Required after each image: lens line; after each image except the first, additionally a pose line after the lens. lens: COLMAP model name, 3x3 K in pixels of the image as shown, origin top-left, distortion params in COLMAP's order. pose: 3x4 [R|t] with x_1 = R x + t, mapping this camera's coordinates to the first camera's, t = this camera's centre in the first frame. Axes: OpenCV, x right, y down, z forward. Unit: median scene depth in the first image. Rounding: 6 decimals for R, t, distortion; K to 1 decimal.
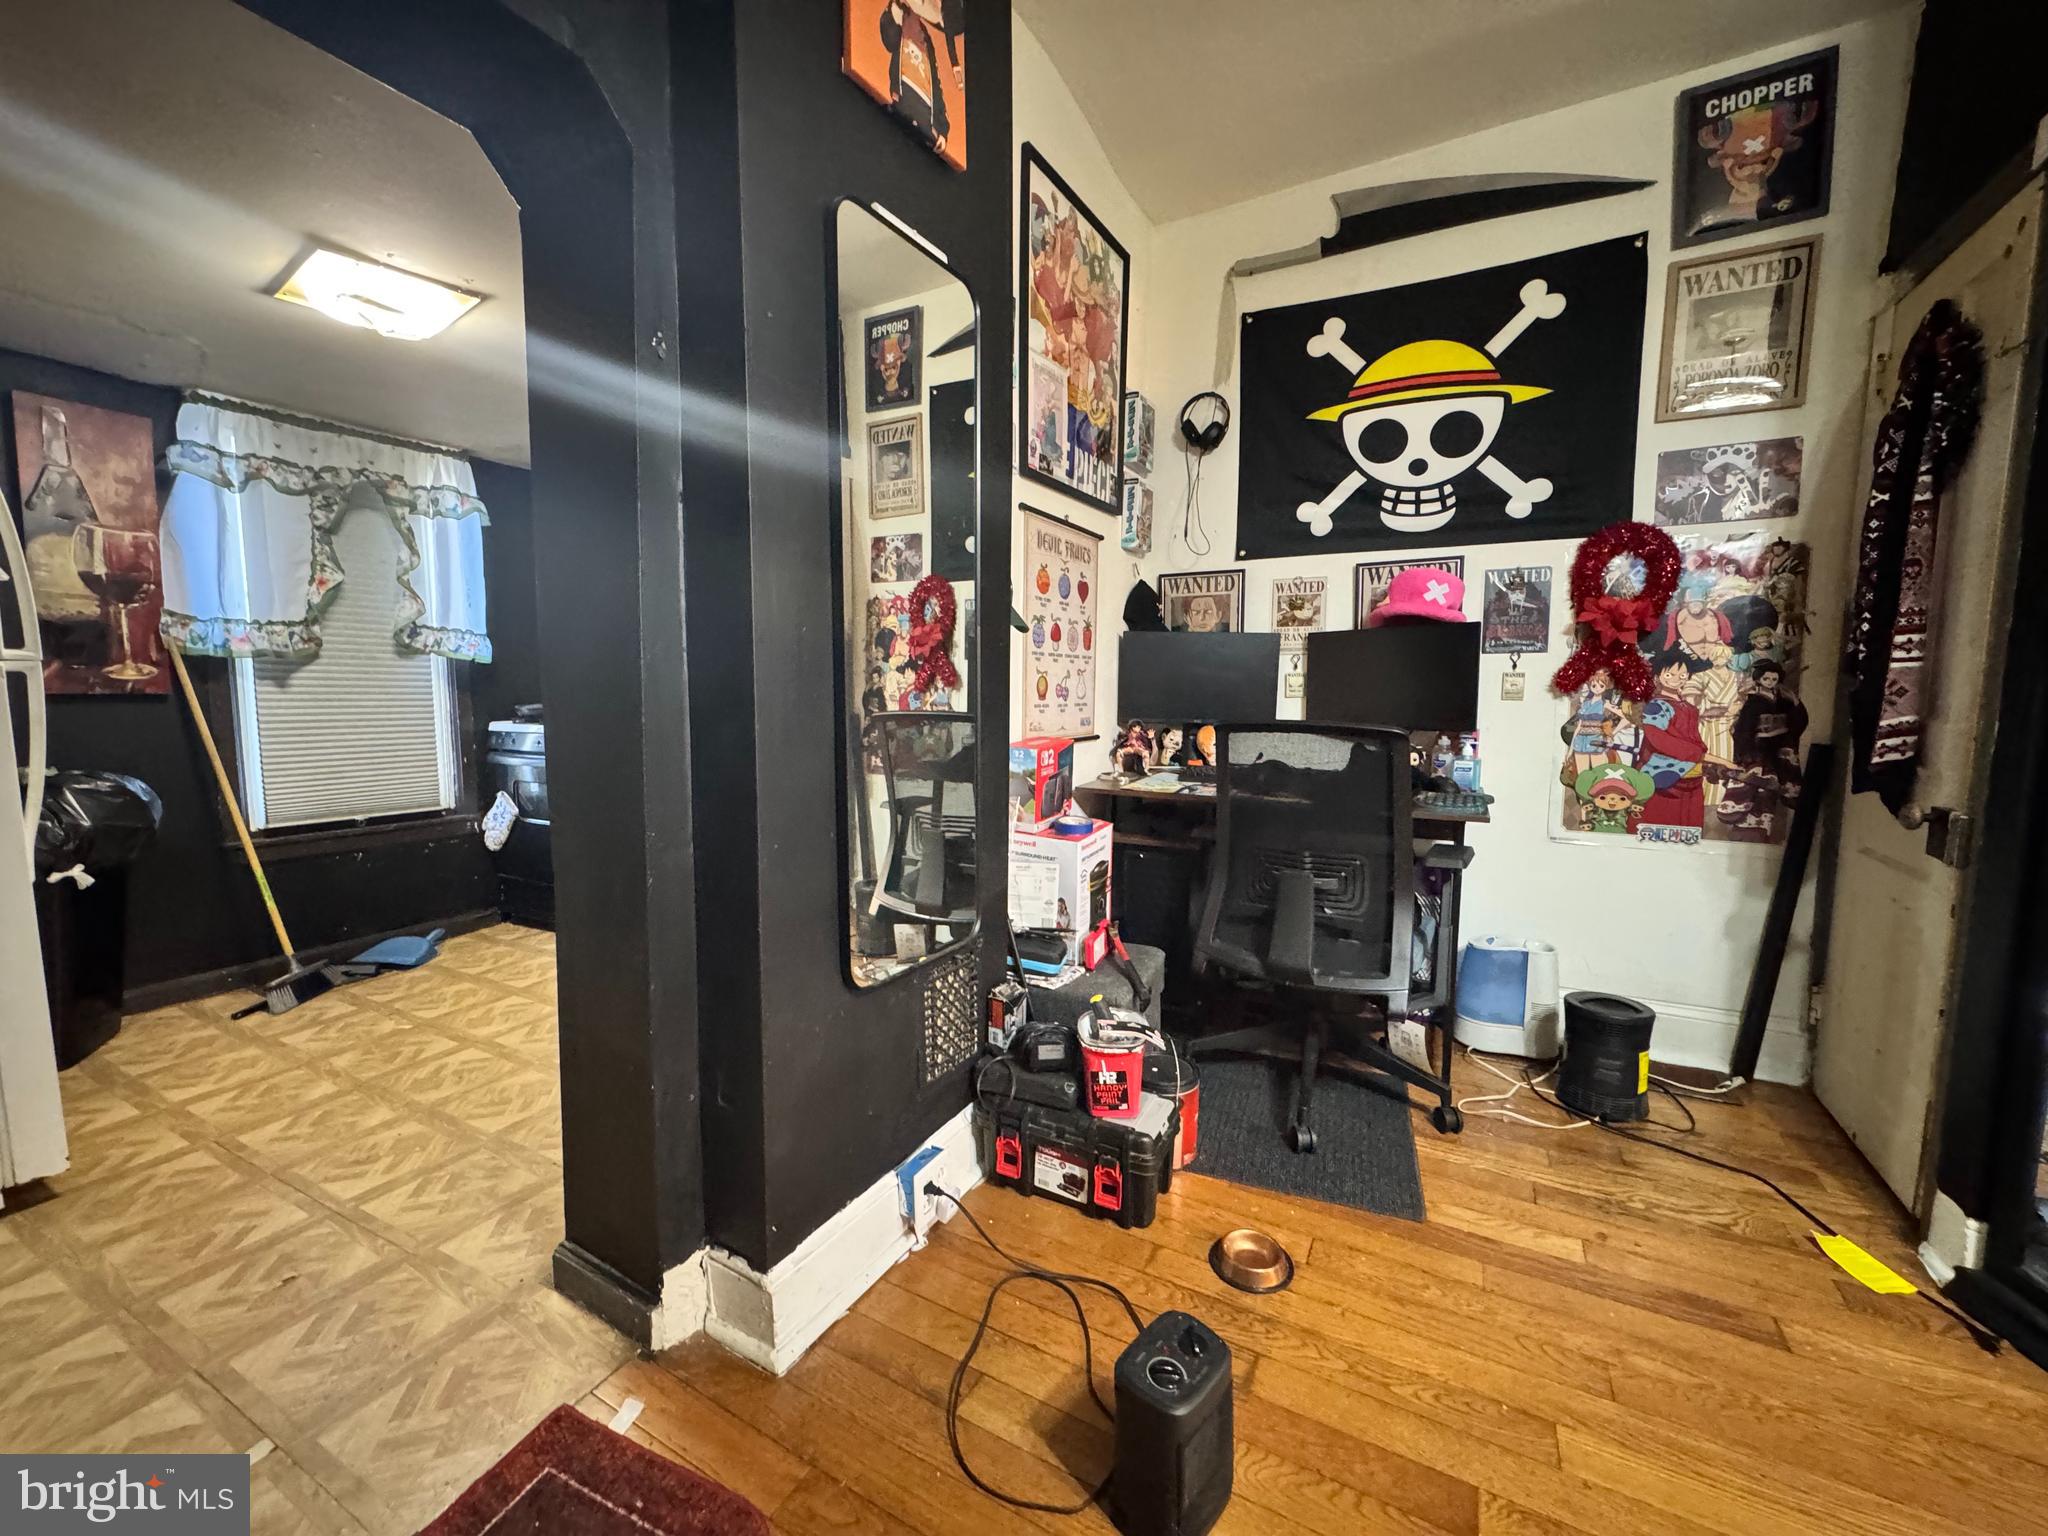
lens RADIAL K [[818.3, 0, 1022.1], [0, 818.3, 768.9], [0, 0, 1]] dist [-0.000552, -0.000318]
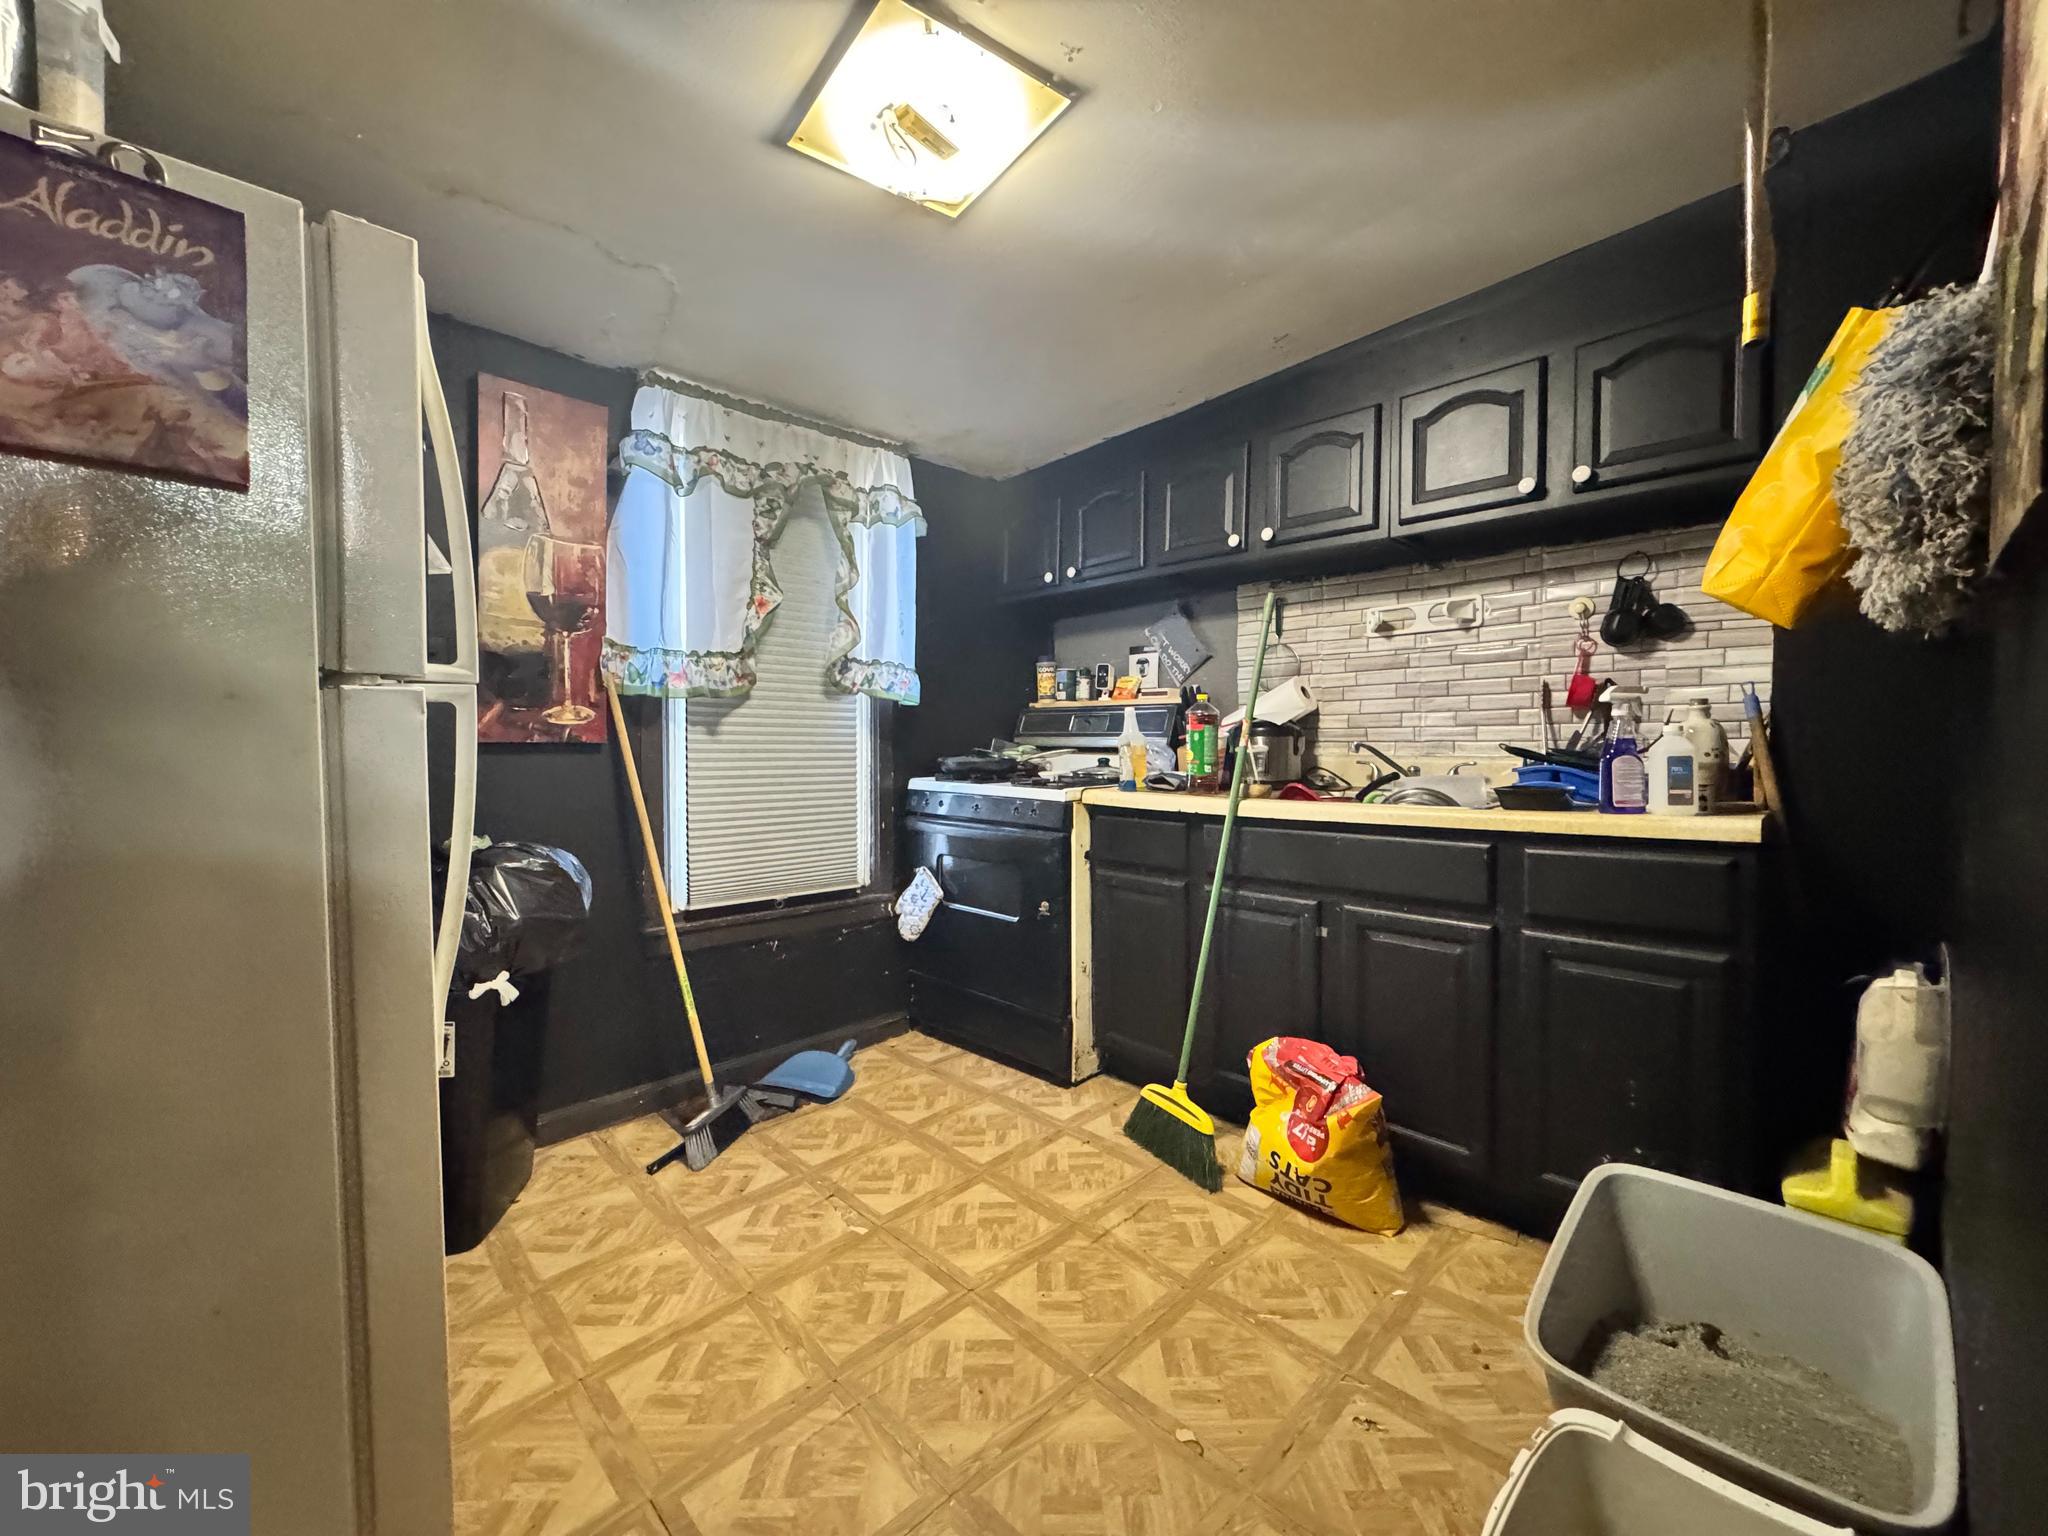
lens RADIAL K [[818.3, 0, 1022.1], [0, 818.3, 768.9], [0, 0, 1]] dist [-0.000552, -0.000318]
pose [[0.955985, 0.010460, -0.293230, -0.386710], [-0.028754, 0.997894, -0.058145, -0.028910], [0.292004, 0.064017, 0.954272, 0.330086]]
